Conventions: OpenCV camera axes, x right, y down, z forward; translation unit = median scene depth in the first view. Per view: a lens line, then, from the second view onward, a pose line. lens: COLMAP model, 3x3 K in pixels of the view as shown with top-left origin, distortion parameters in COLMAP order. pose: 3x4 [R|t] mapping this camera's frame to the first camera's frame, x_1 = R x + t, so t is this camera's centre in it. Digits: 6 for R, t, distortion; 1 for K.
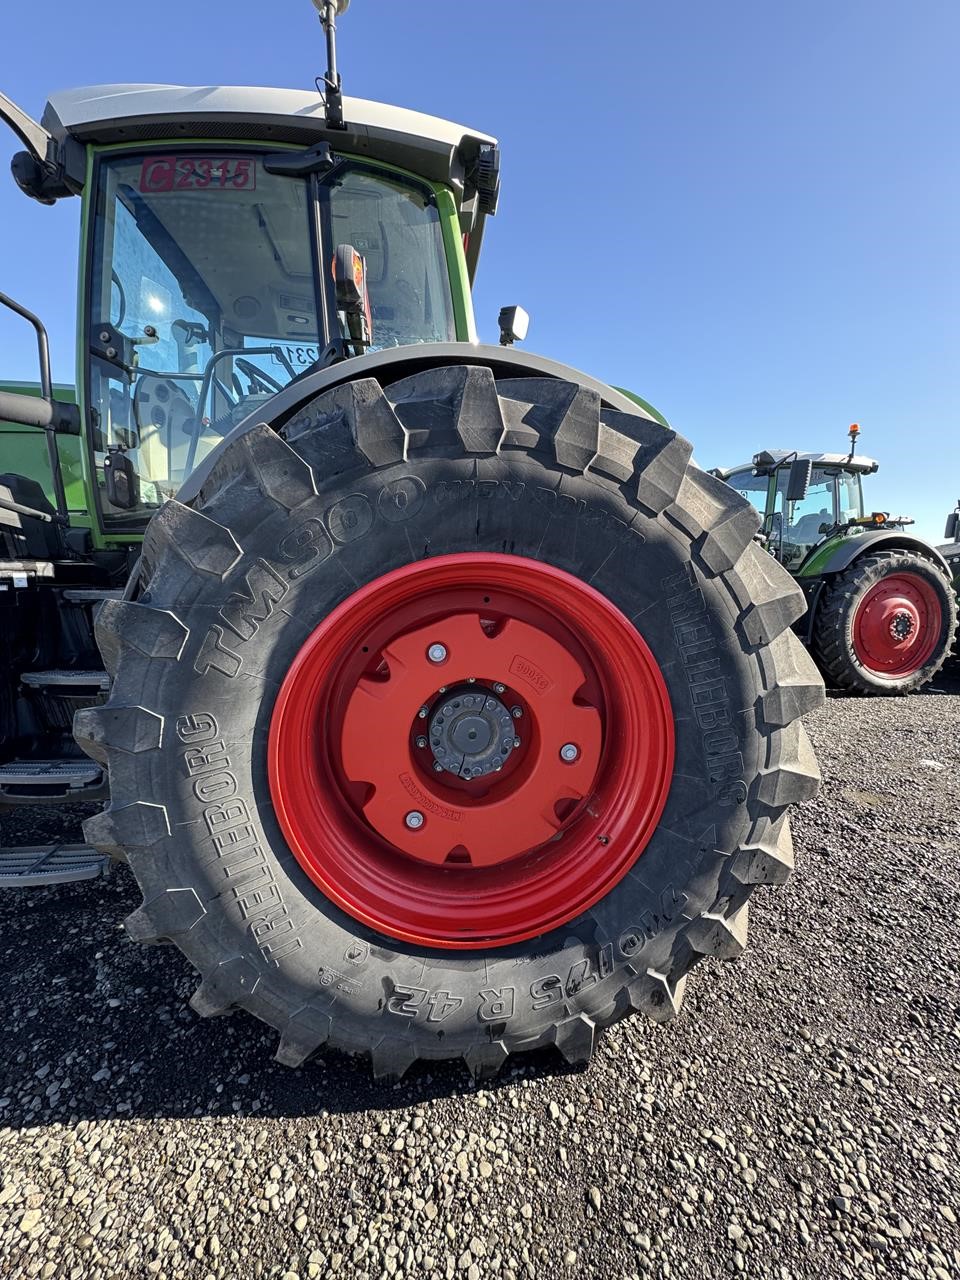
lens RADIAL K [[508.1, 0, 479.1], [0, 508.1, 629.5], [0, 0, 1]] dist [-0.001685, 0.000344]
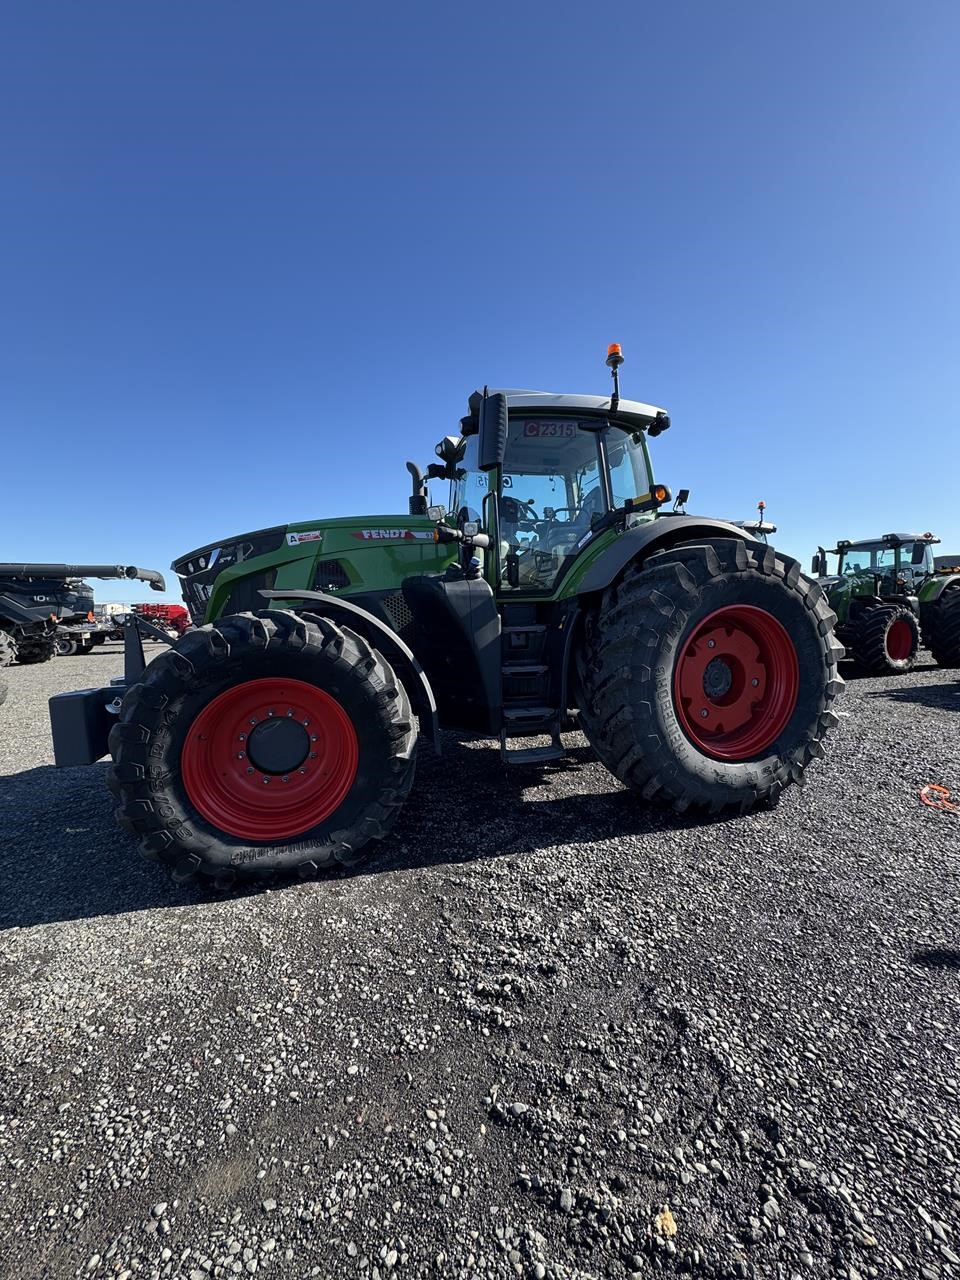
lens RADIAL K [[508.1, 0, 475.5], [0, 508.1, 626.7], [0, 0, 1]] dist [-0.001685, 0.000344]
pose [[0.981594, -0.042709, 0.186145, -1.727464], [0.056117, 0.996149, -0.067366, 0.067365], [-0.182551, 0.076572, 0.980210, -1.283553]]
